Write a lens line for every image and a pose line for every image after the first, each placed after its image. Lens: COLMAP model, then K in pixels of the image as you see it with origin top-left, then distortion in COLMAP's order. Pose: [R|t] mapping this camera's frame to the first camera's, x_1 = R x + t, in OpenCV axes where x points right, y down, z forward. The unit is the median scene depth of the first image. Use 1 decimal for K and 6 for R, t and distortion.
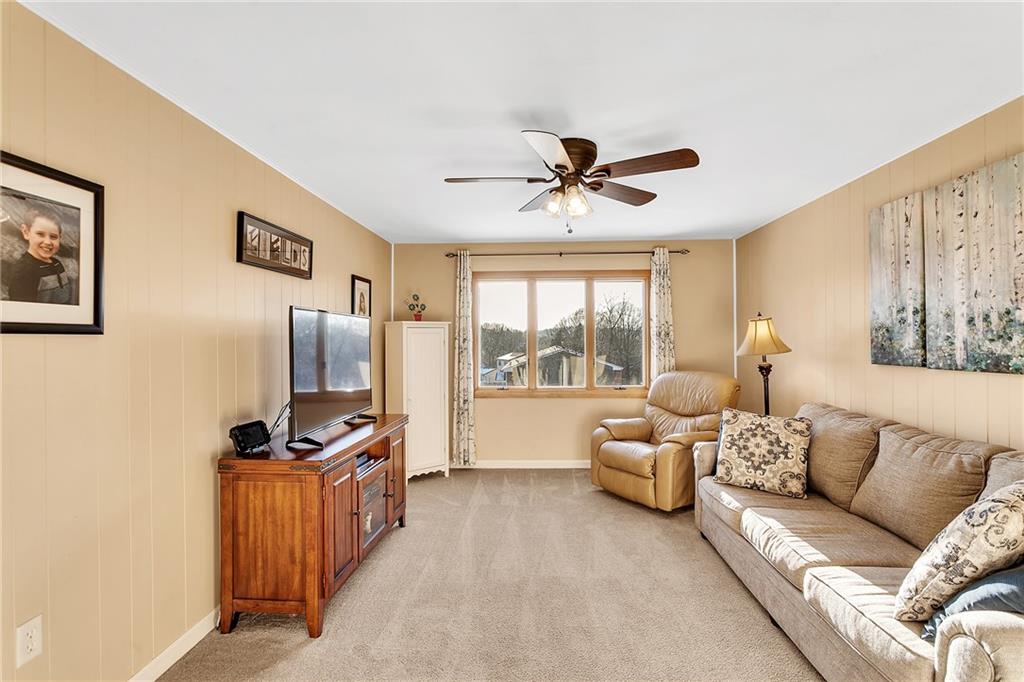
lens RADIAL K [[487.0, 0, 516.3], [0, 487.0, 337.6], [0, 0, 1]] dist [-0.020387, 0.008300]
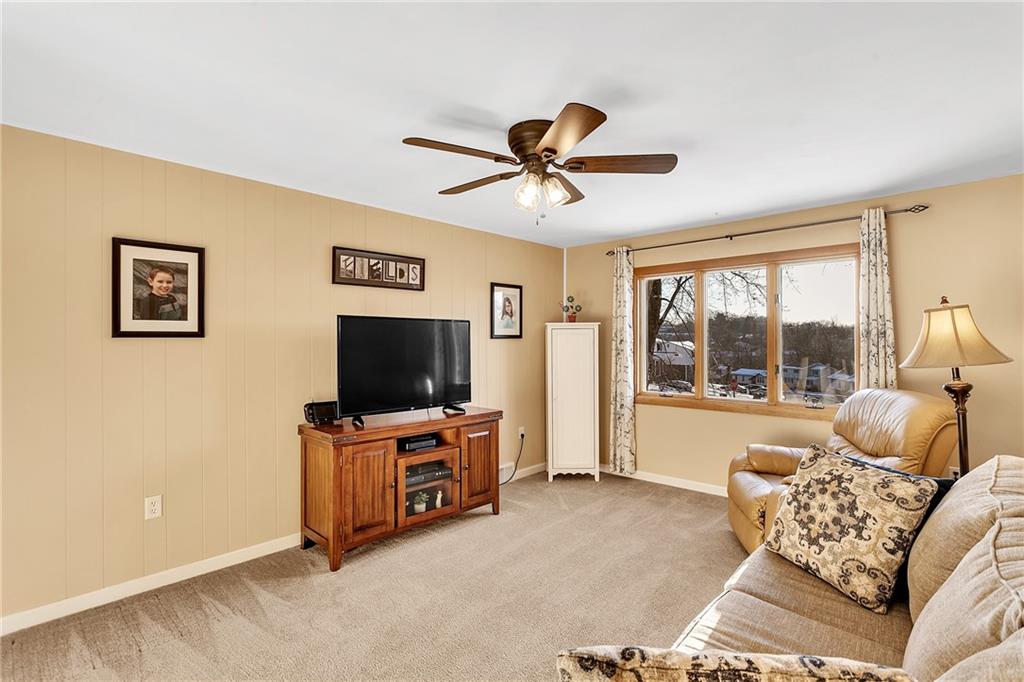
lens RADIAL K [[487.0, 0, 516.3], [0, 487.0, 337.6], [0, 0, 1]] dist [-0.020387, 0.008300]
pose [[0.762691, -0.001640, -0.646762, 0.607968], [0.001443, 0.999999, -0.000835, -0.002257], [0.646762, -0.000296, 0.762692, 0.252145]]
